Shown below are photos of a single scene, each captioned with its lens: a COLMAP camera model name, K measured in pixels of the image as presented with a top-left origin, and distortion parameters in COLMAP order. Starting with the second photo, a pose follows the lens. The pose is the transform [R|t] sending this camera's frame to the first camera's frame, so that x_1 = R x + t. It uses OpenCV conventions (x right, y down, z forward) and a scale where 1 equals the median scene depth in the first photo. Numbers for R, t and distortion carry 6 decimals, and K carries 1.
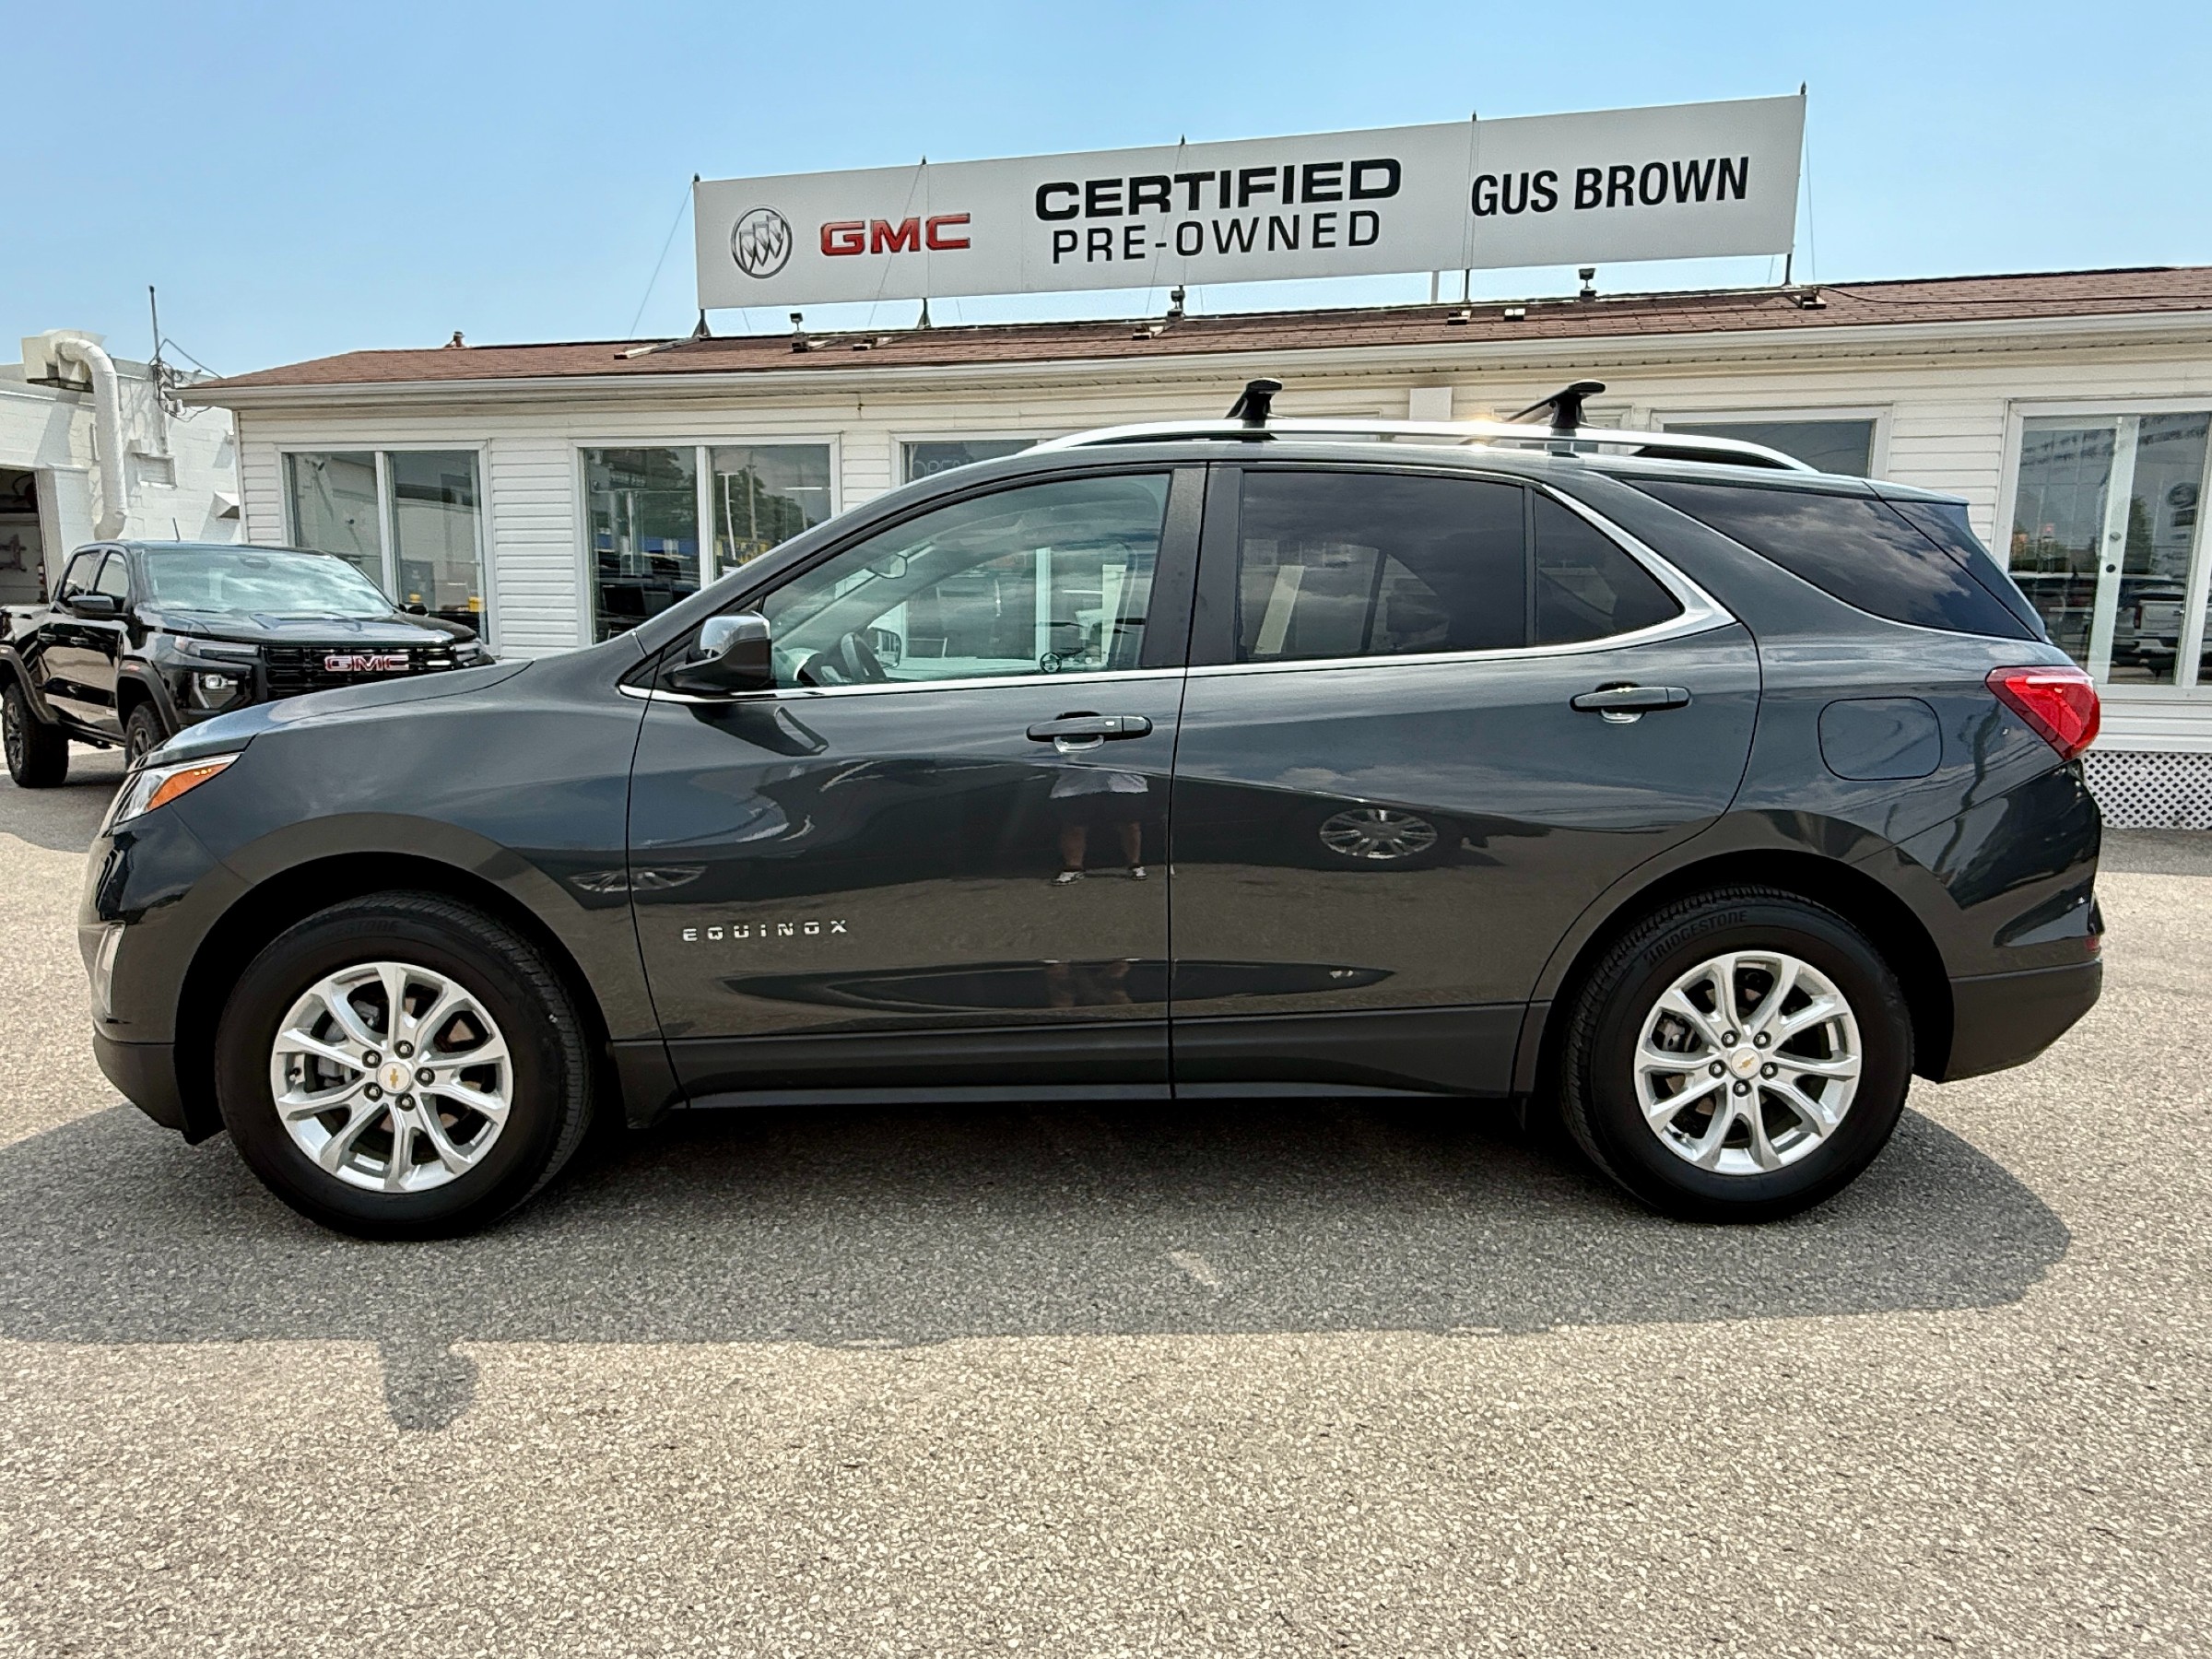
lens RADIAL K [[1354.8, 0, 1151.7], [0, 1354.8, 835.2], [0, 0, 1]] dist [-0.003328, -0.000933]
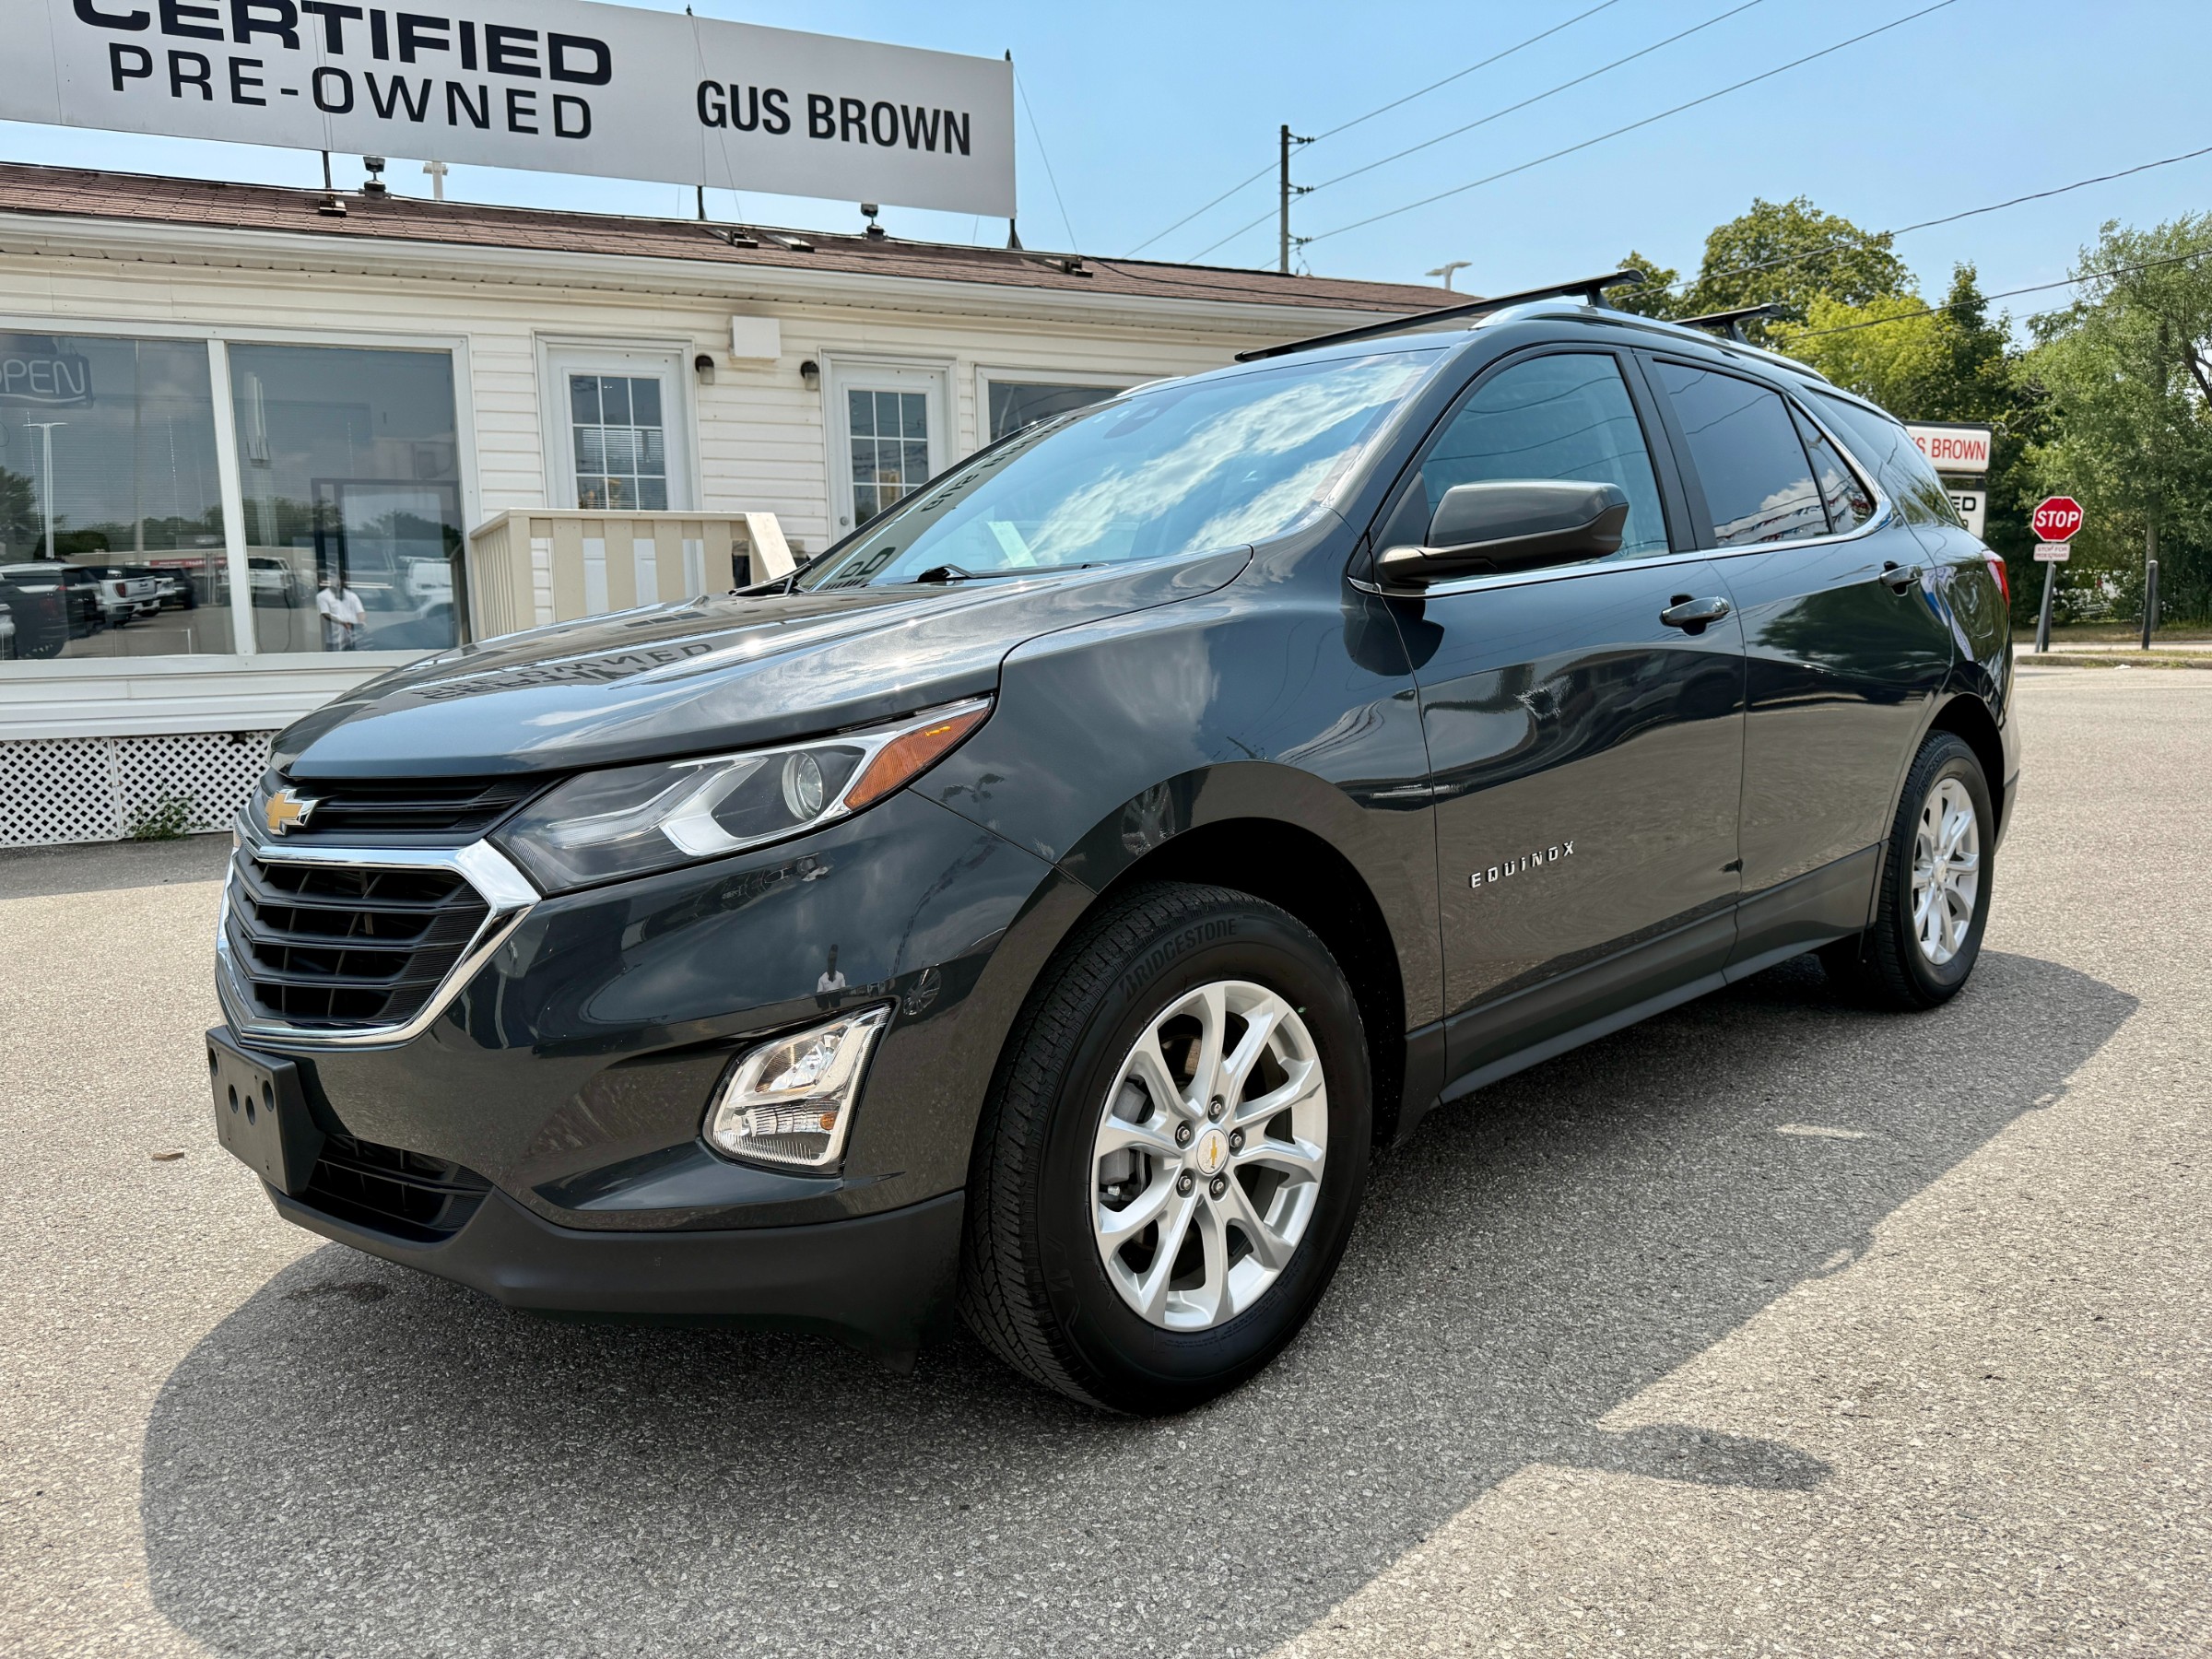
lens RADIAL K [[1557.9, 0, 1106.0], [0, 1557.9, 829.5], [0, 0, 1]] dist [-0.005363, -0.003841]
pose [[0.753903, -0.117982, 0.646305, -0.264229], [0.134410, 0.990634, 0.024052, -0.000916], [-0.643090, 0.068737, 0.762700, 0.107309]]
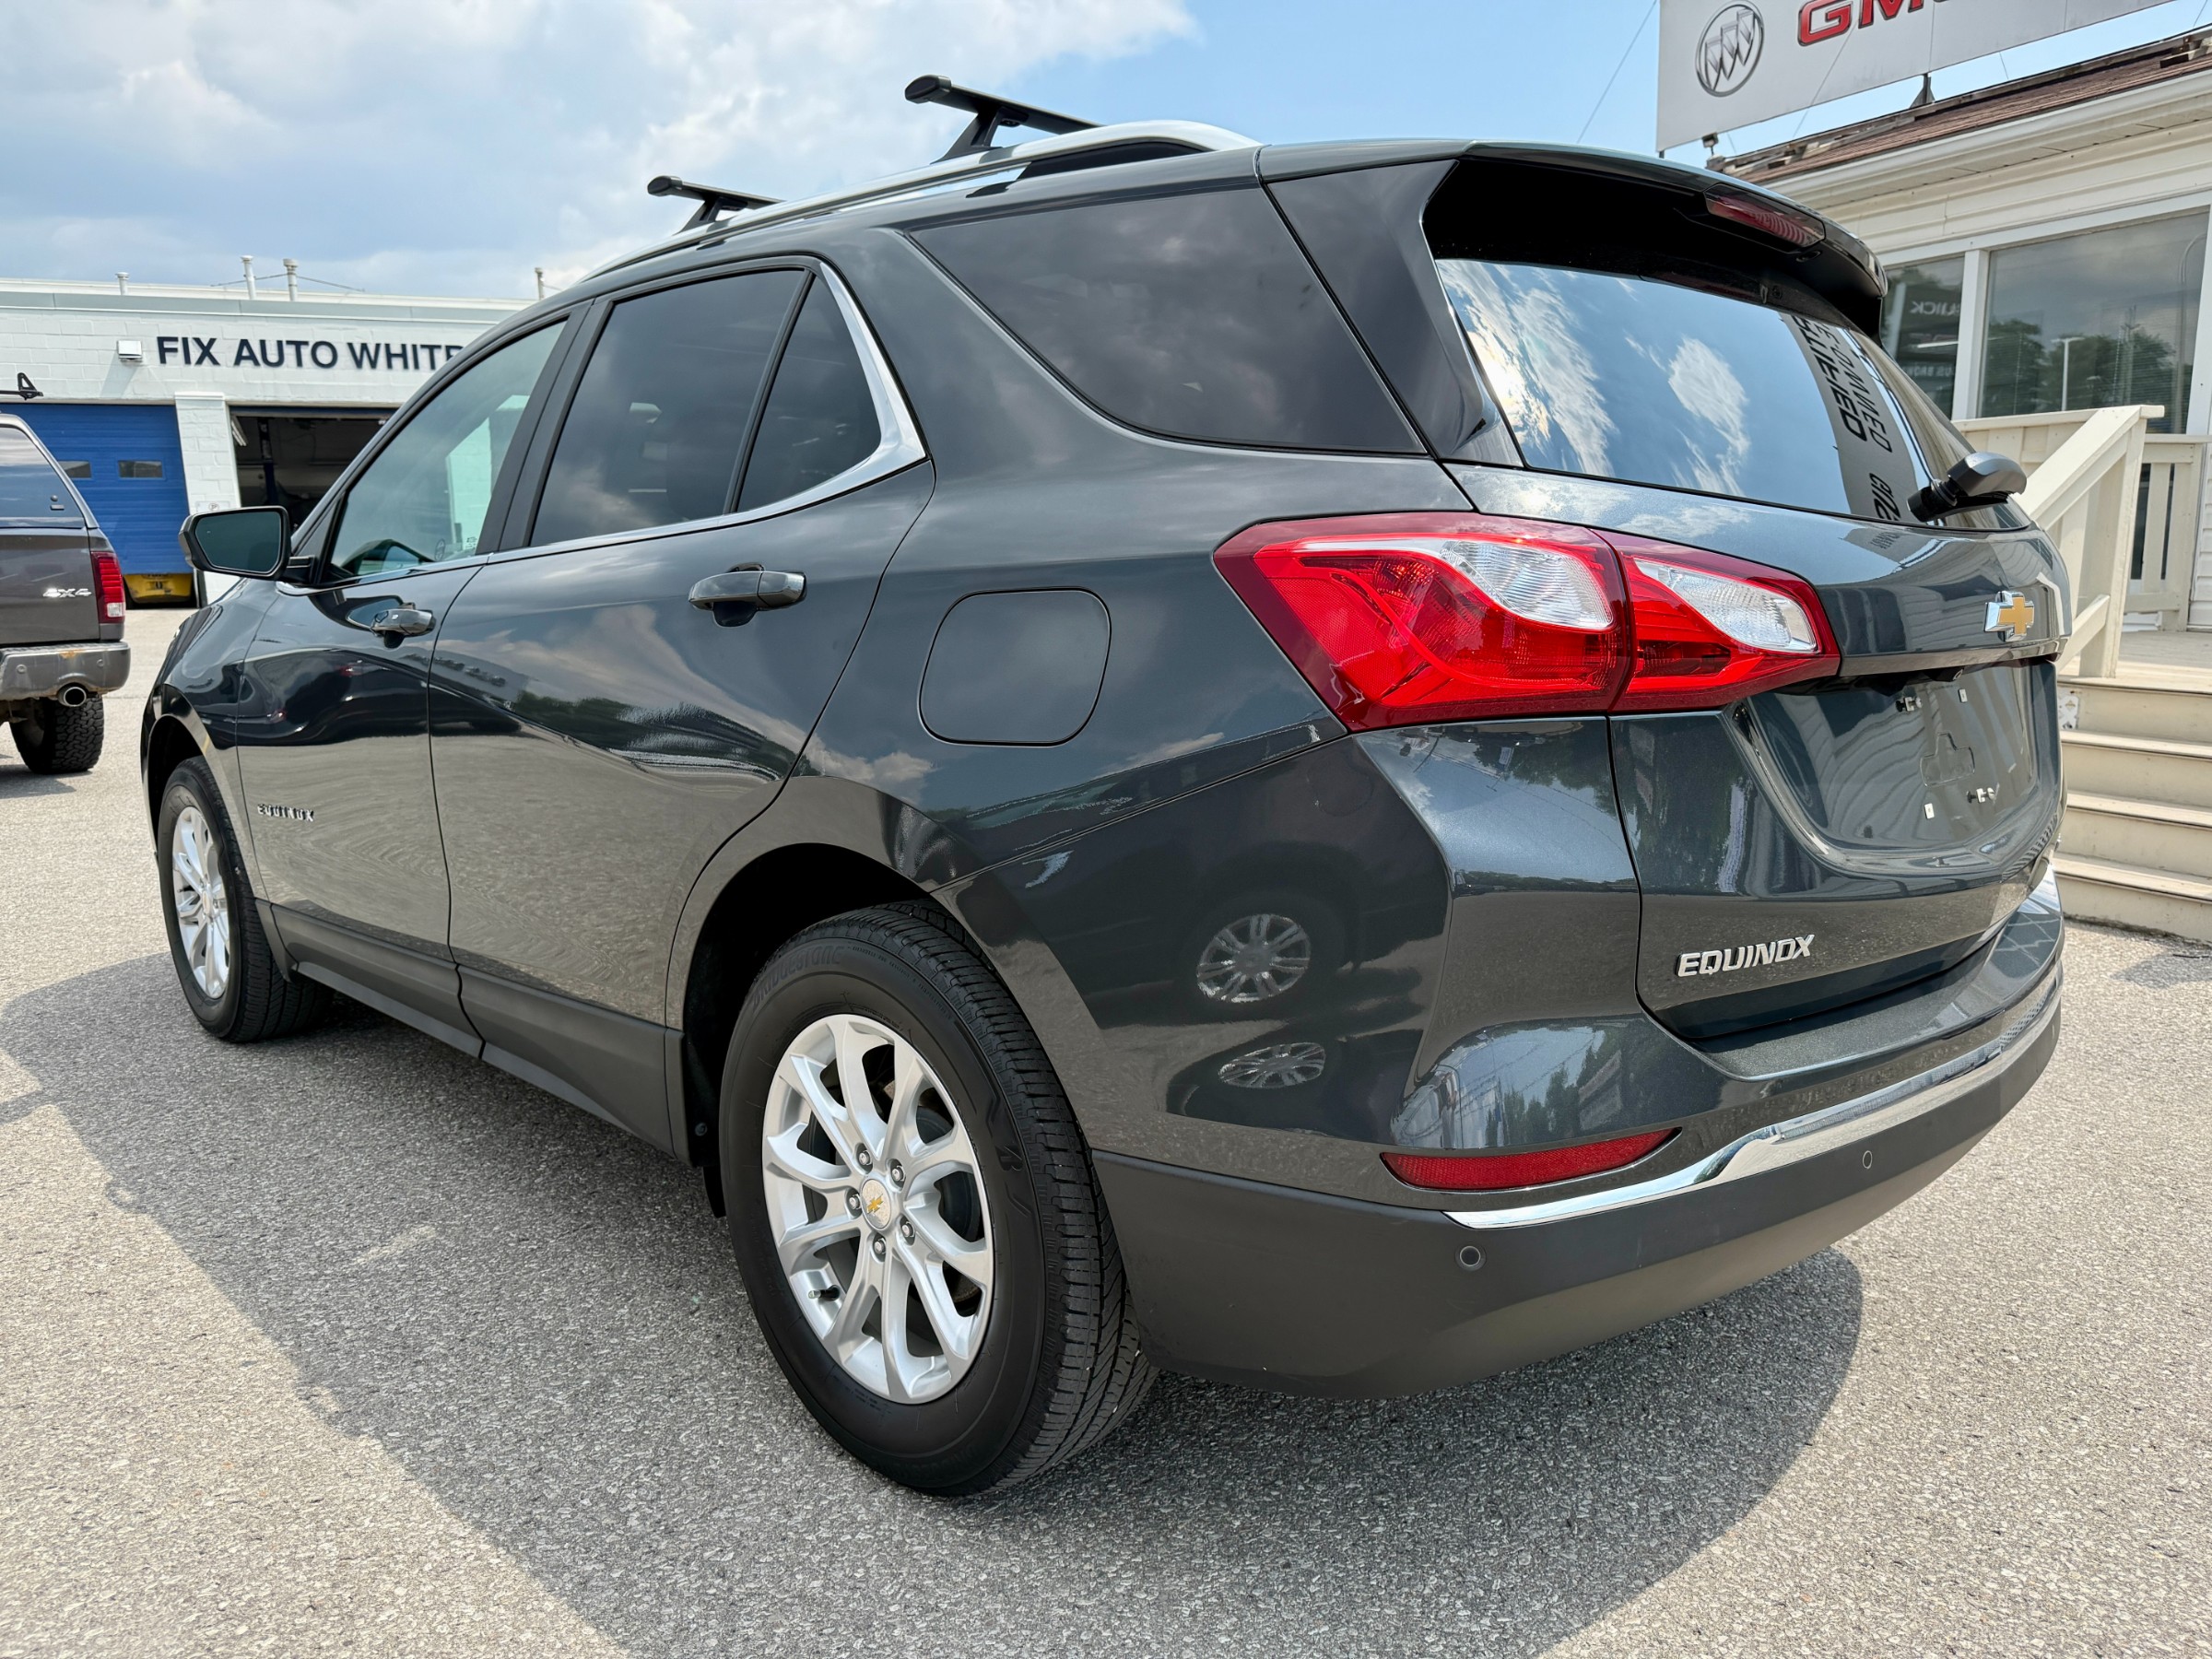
lens RADIAL K [[1557.9, 0, 1106.0], [0, 1557.9, 829.5], [0, 0, 1]] dist [-0.005363, -0.003841]
pose [[0.678124, 0.107701, -0.727013, 0.252679], [-0.085912, 0.994039, 0.067124, -0.012782], [0.729909, 0.016941, 0.683335, 0.155160]]
